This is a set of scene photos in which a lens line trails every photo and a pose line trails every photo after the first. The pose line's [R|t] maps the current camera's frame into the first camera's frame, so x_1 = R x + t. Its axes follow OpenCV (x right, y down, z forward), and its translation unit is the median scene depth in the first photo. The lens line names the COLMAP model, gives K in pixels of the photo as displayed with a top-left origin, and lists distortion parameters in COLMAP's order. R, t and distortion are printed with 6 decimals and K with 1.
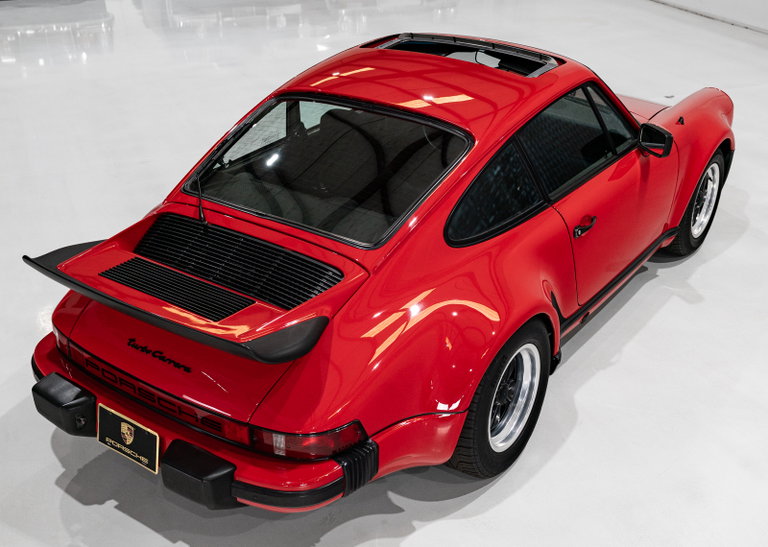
lens RADIAL K [[935.9, 0, 388.8], [0, 935.9, 280.2], [0, 0, 1]] dist [-0.014118, 0.000000]
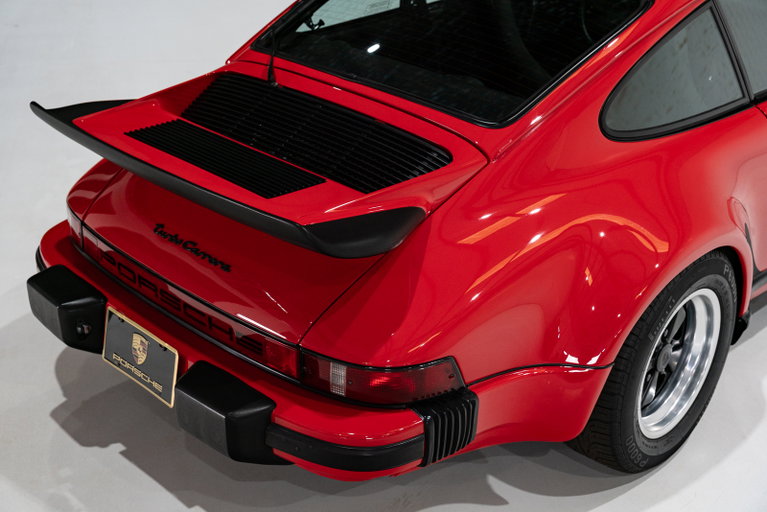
lens RADIAL K [[1082.7, 0, 385.2], [0, 1082.7, 249.6], [0, 0, 1]] dist [0.020440, 0.000000]
pose [[0.987877, 0.090824, -0.125897, 0.010723], [-0.093298, 0.995541, -0.013884, 0.076370], [0.124075, 0.025461, 0.991946, 0.168376]]
